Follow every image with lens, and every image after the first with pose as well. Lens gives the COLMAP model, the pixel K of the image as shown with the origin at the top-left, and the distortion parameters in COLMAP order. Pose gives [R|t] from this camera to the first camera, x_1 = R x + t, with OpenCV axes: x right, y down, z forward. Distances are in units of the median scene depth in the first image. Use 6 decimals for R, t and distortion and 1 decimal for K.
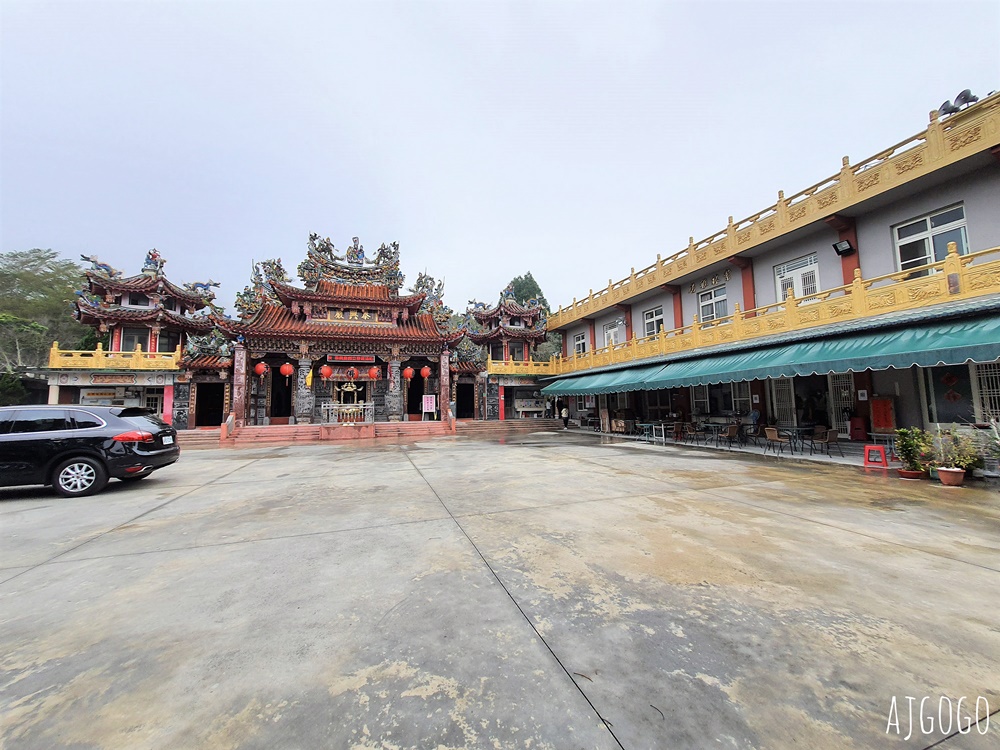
lens RADIAL K [[392.8, 0, 500.0], [0, 392.8, 375.0], [0, 0, 1]] dist [0.000552, -0.000003]
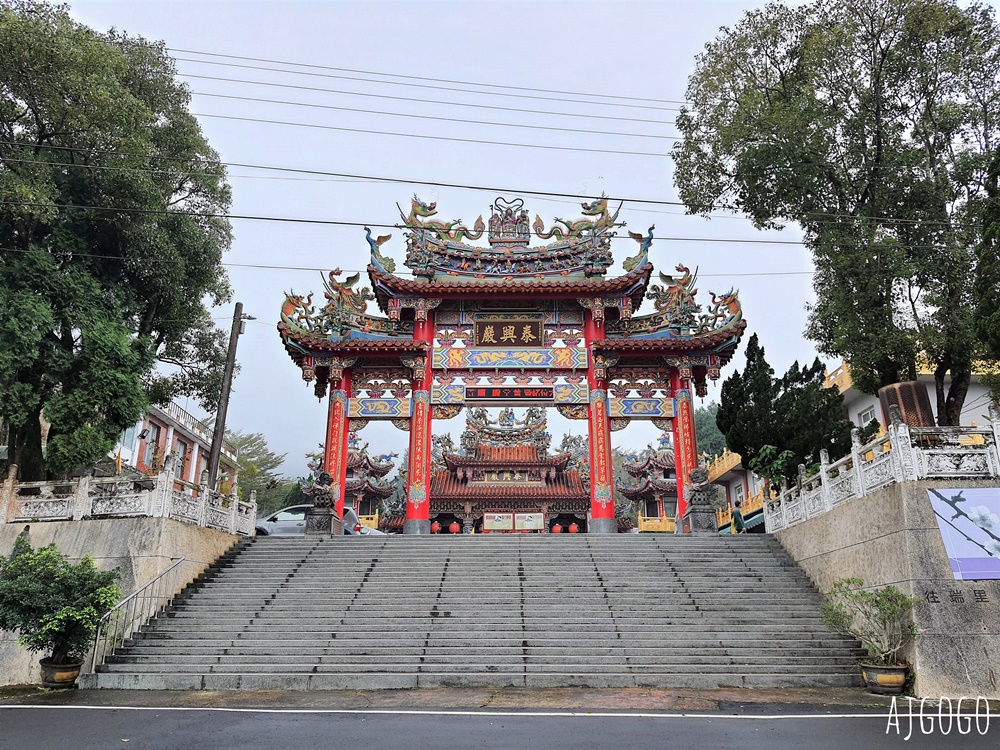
lens RADIAL K [[768.1, 0, 500.0], [0, 768.1, 375.0], [0, 0, 1]] dist [0.087633, -0.151267]
pose [[0.945966, -0.082045, -0.313713, 0.295723], [0.006101, 0.971793, -0.235755, 0.075488], [0.324207, 0.221103, 0.919784, -1.010085]]
